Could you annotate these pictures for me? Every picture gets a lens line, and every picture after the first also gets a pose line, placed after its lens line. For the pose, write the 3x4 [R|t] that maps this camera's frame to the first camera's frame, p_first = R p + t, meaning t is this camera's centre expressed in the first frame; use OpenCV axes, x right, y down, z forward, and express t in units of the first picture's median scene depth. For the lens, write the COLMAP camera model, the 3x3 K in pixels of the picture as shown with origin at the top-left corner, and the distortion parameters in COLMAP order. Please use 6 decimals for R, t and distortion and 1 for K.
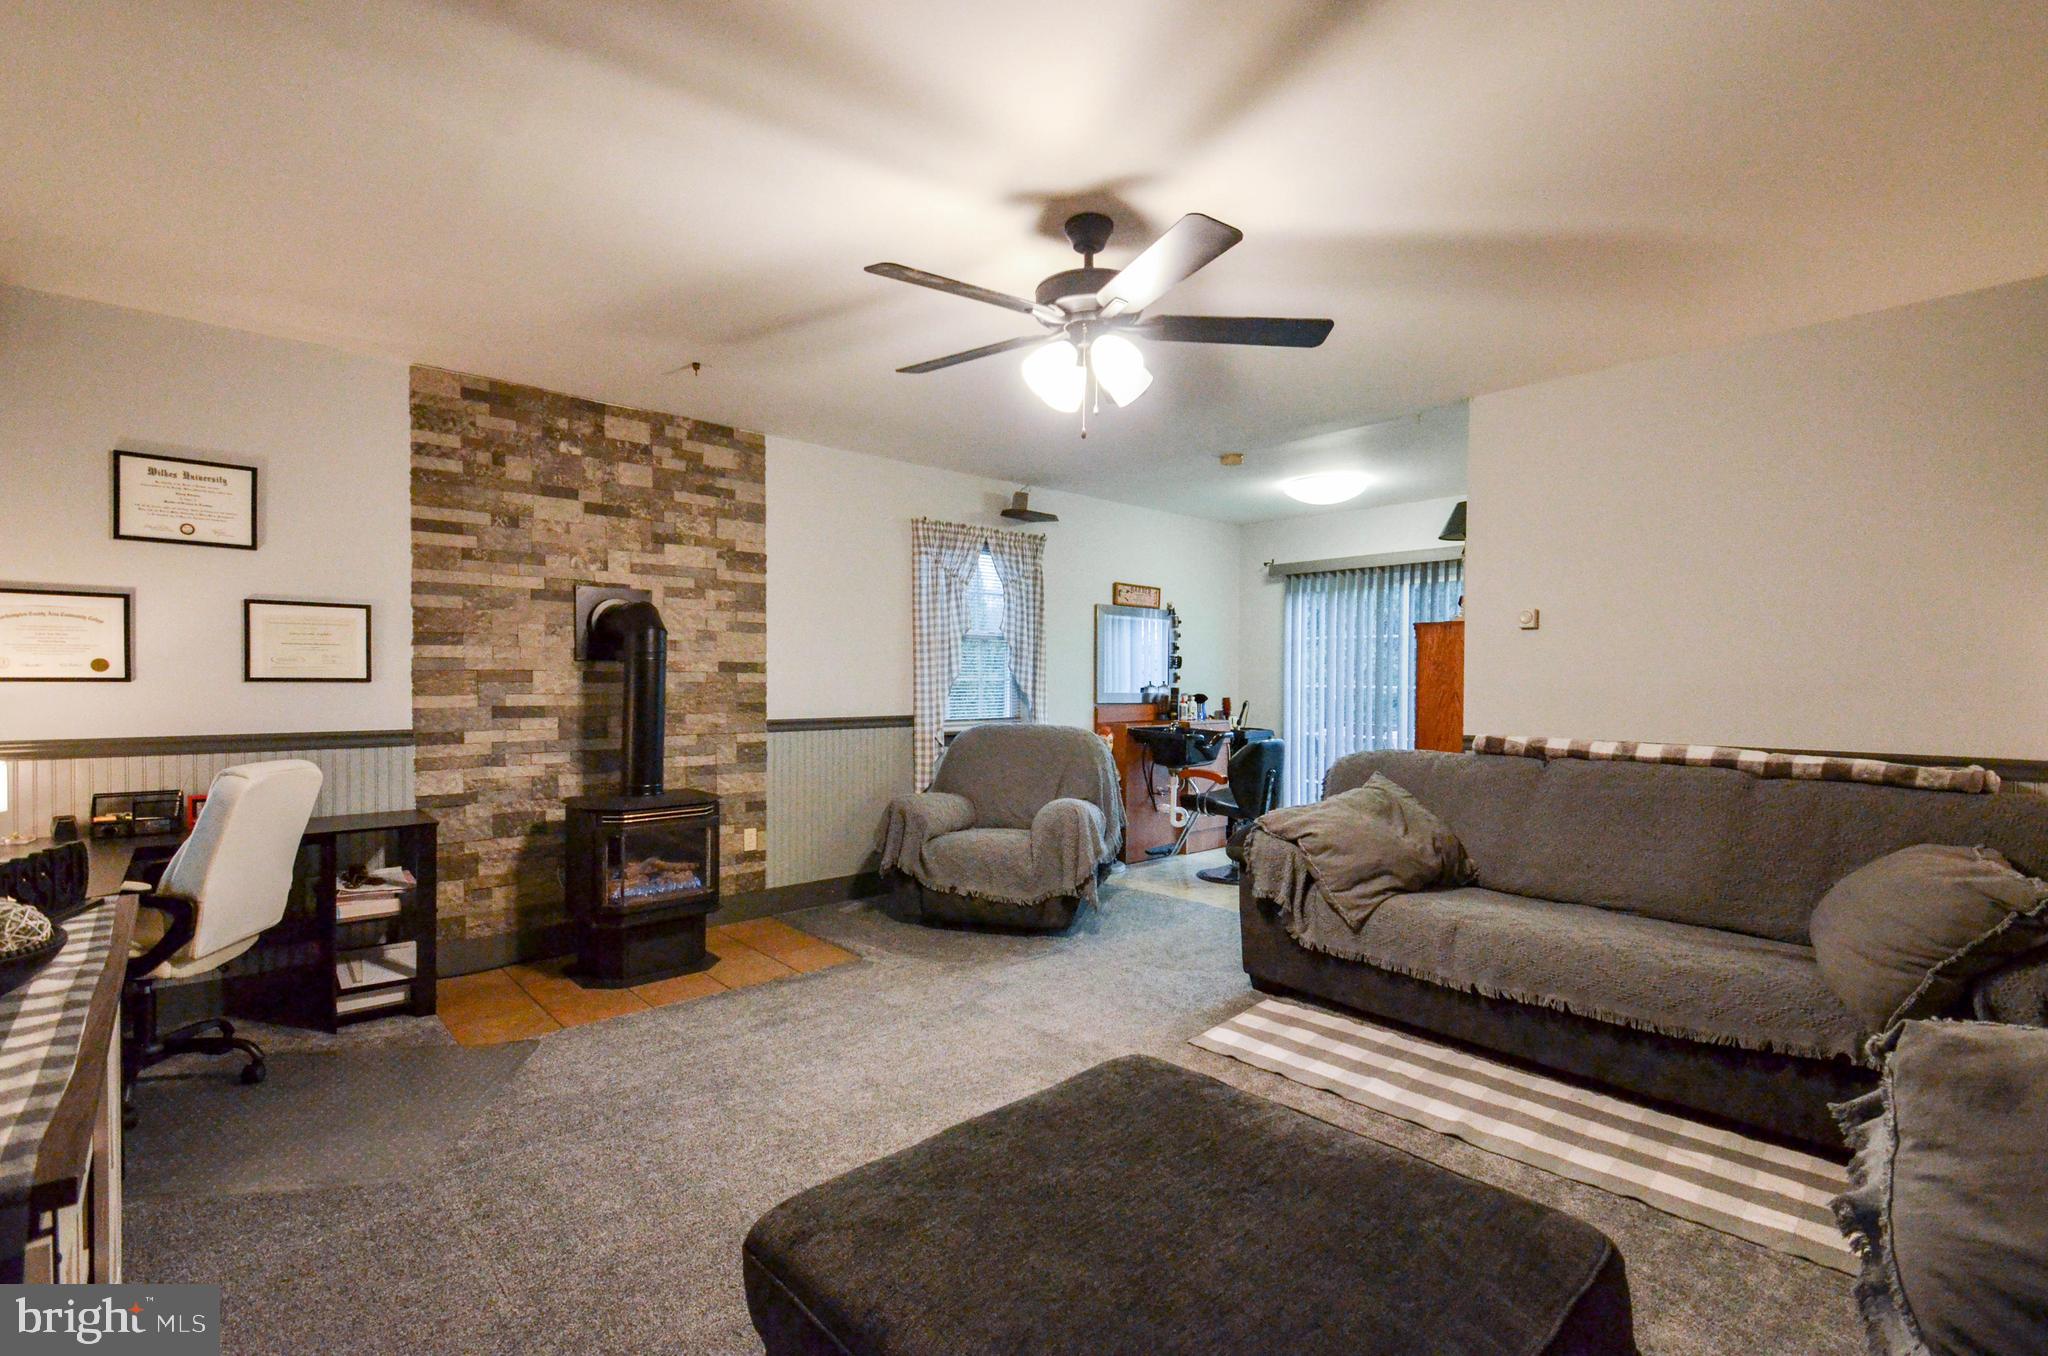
lens RADIAL K [[922.4, 0, 1020.6], [0, 922.4, 689.2], [0, 0, 1]] dist [0.025221, -0.000270]
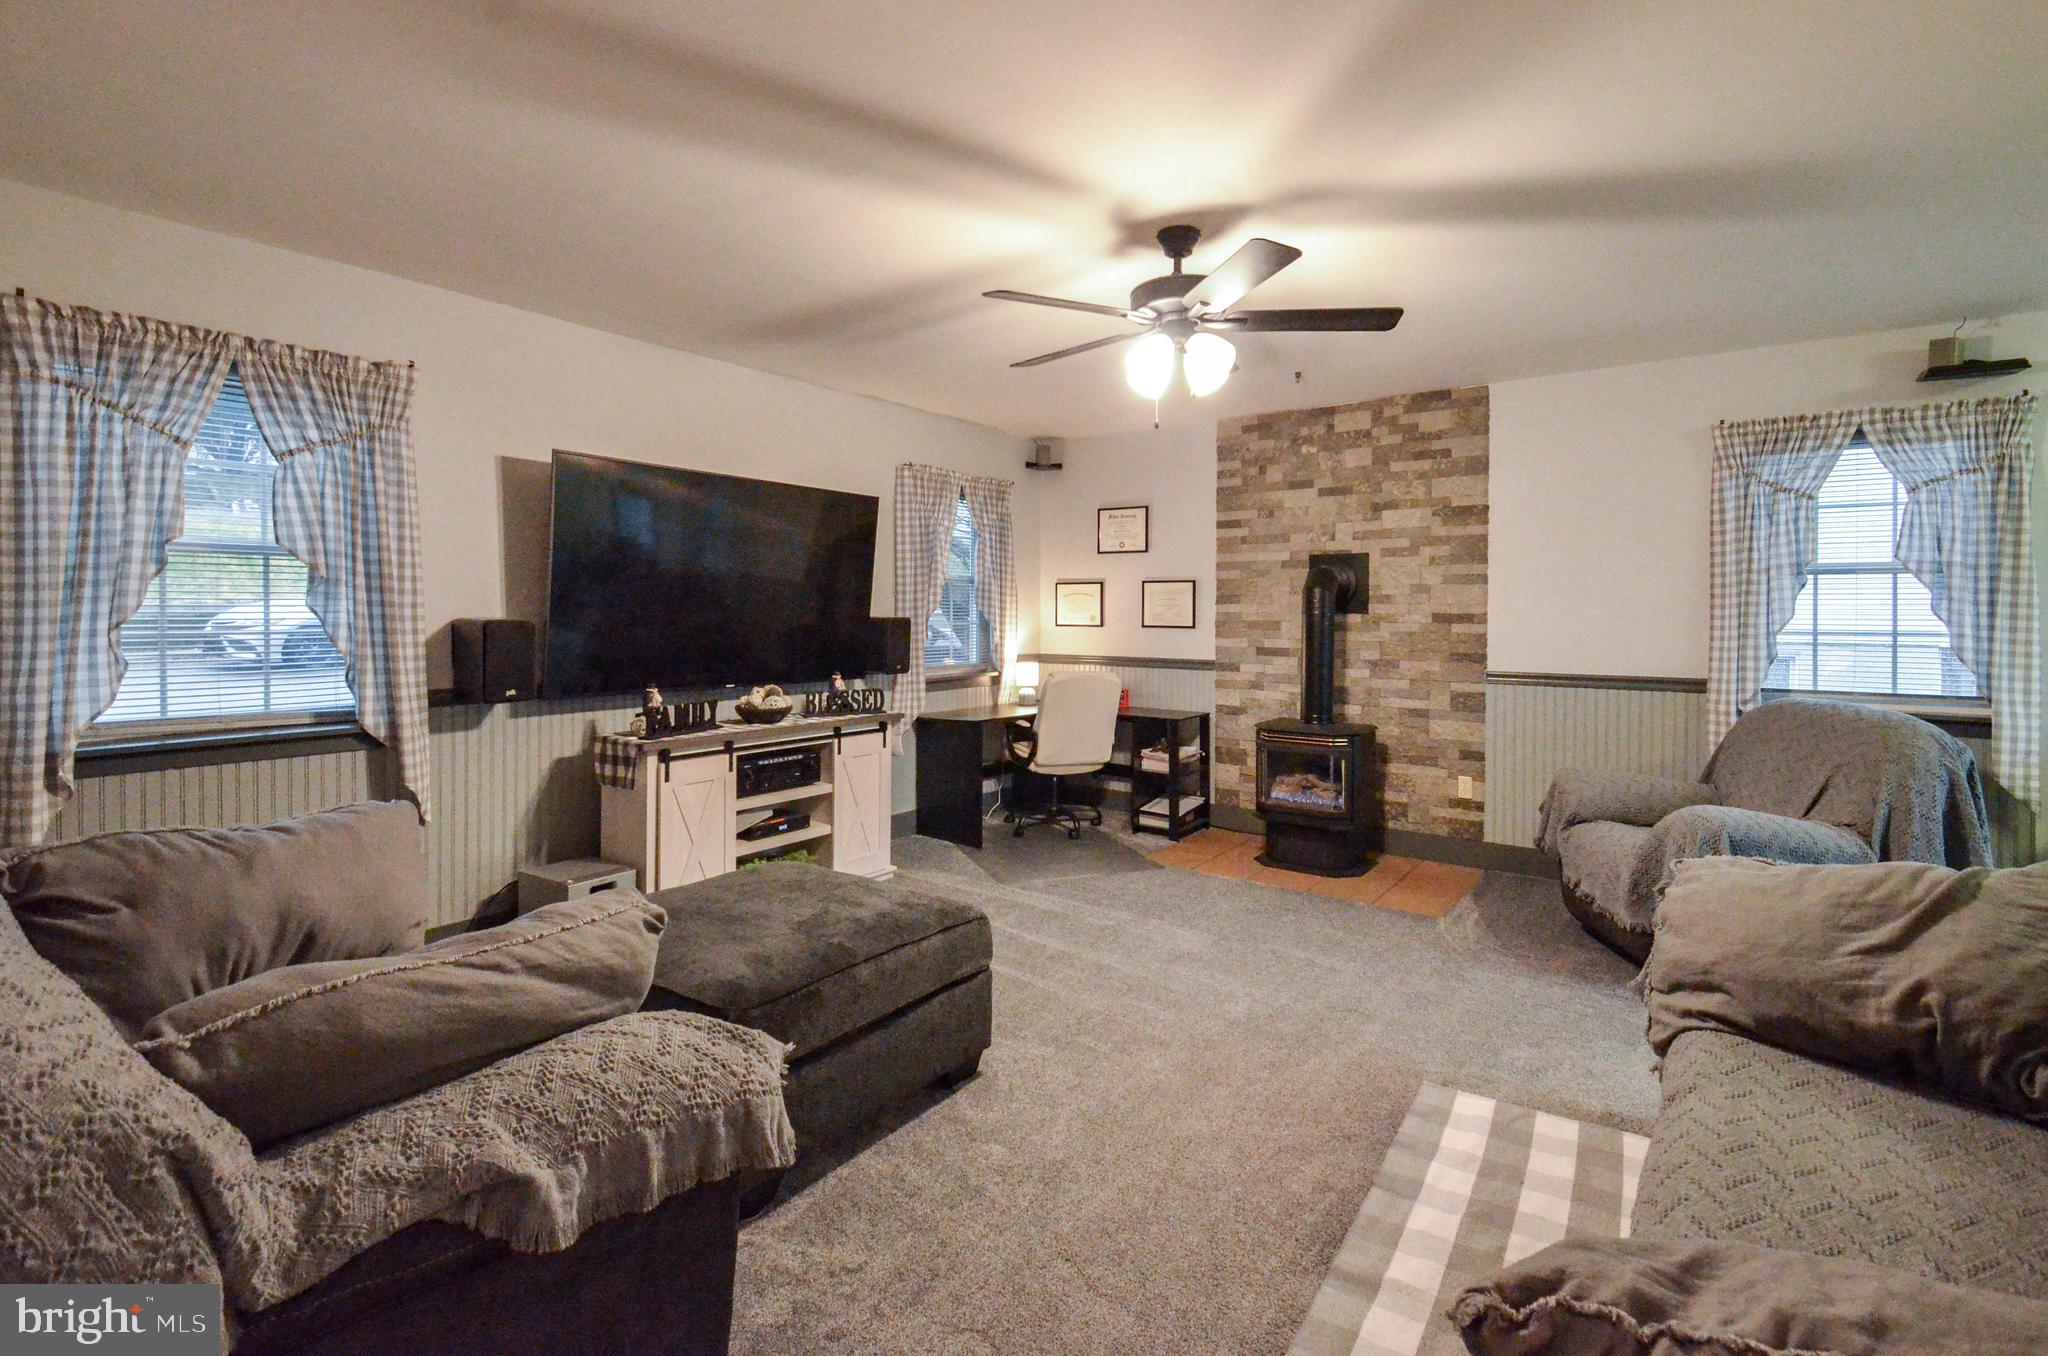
lens RADIAL K [[954.2, 0, 1044.0], [0, 954.2, 615.2], [0, 0, 1]] dist [0.035042, -0.019004]
pose [[0.195141, 0.003478, -0.980769, 0.682518], [-0.012202, 0.999925, 0.001118, -0.023495], [0.980699, 0.011749, 0.195169, 0.350869]]
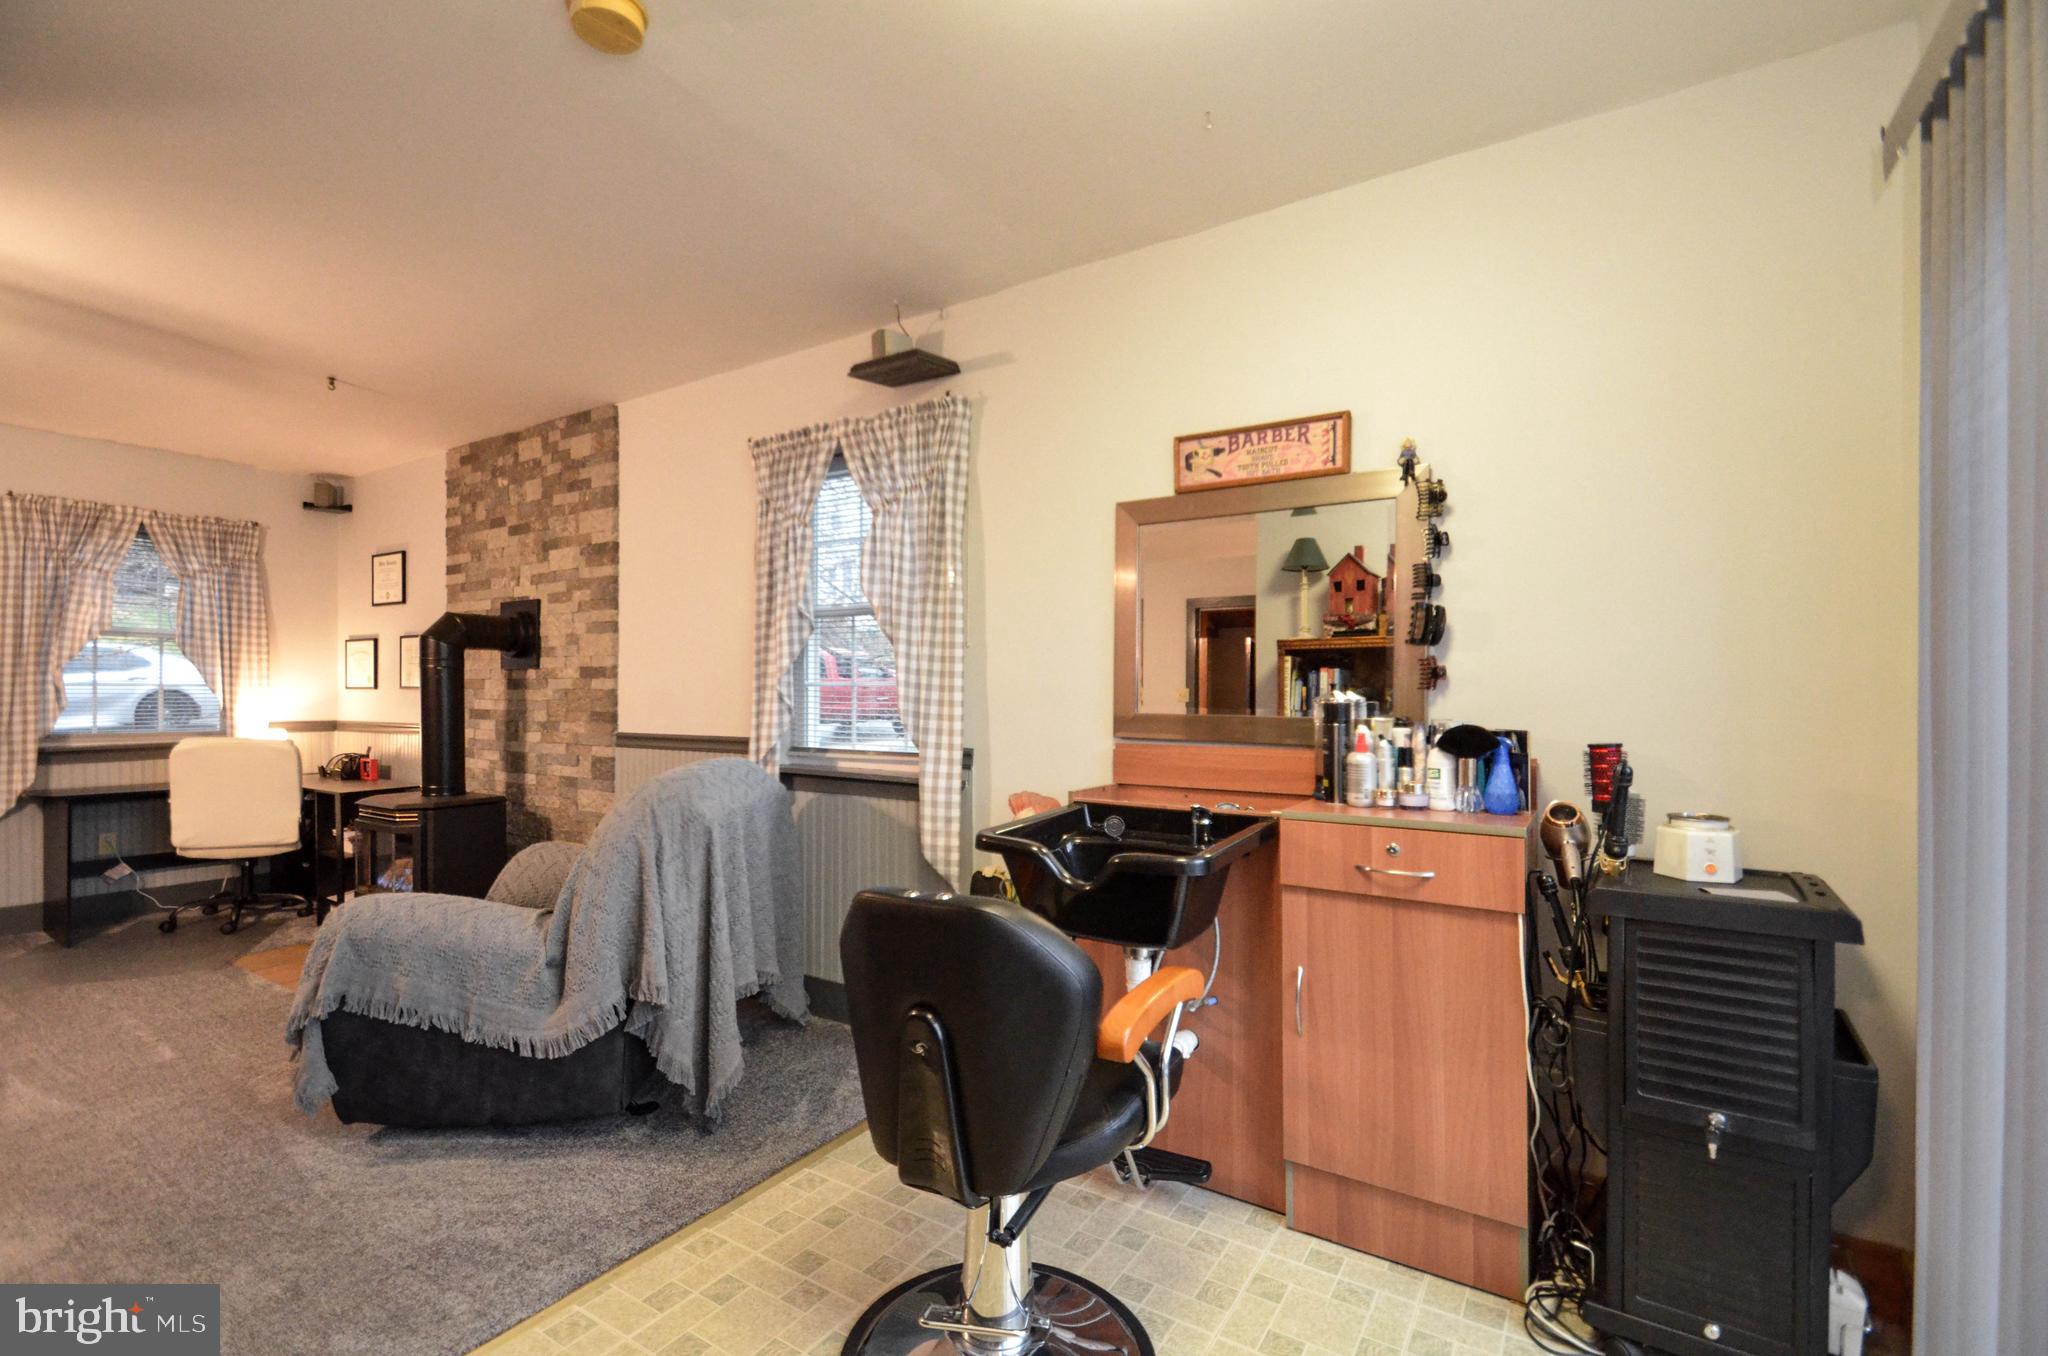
lens RADIAL K [[922.4, 0, 1020.6], [0, 922.4, 689.2], [0, 0, 1]] dist [0.025221, -0.000270]
pose [[0.238641, -0.002710, -0.971104, 0.695353], [-0.008845, 0.999949, -0.004964, -0.006667], [0.971068, 0.009775, 0.238605, 1.227918]]
